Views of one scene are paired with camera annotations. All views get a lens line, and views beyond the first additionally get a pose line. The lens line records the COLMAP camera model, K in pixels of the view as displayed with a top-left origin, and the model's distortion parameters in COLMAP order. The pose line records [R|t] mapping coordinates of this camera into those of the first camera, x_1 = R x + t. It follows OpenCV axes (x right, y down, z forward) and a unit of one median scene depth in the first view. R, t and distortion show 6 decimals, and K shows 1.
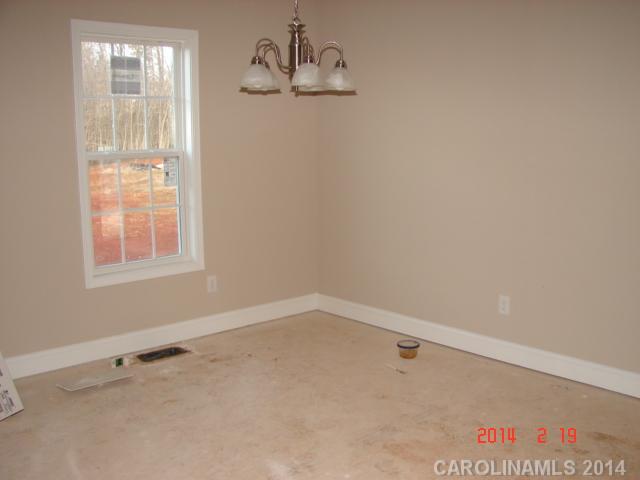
lens RADIAL K [[694.0, 0, 320.0], [0, 694.0, 240.0], [0, 0, 1]] dist [-0.146754, -0.007669]
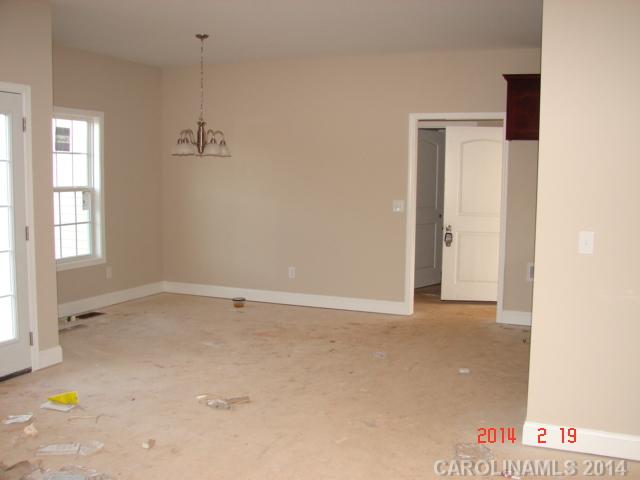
lens RADIAL K [[694.0, 0, 320.0], [0, 694.0, 240.0], [0, 0, 1]] dist [-0.146754, -0.007669]
pose [[0.915061, -0.029298, 0.402251, -0.376847], [0.053036, 0.997438, -0.048001, 0.099218], [-0.399814, 0.065257, 0.914270, -0.662936]]
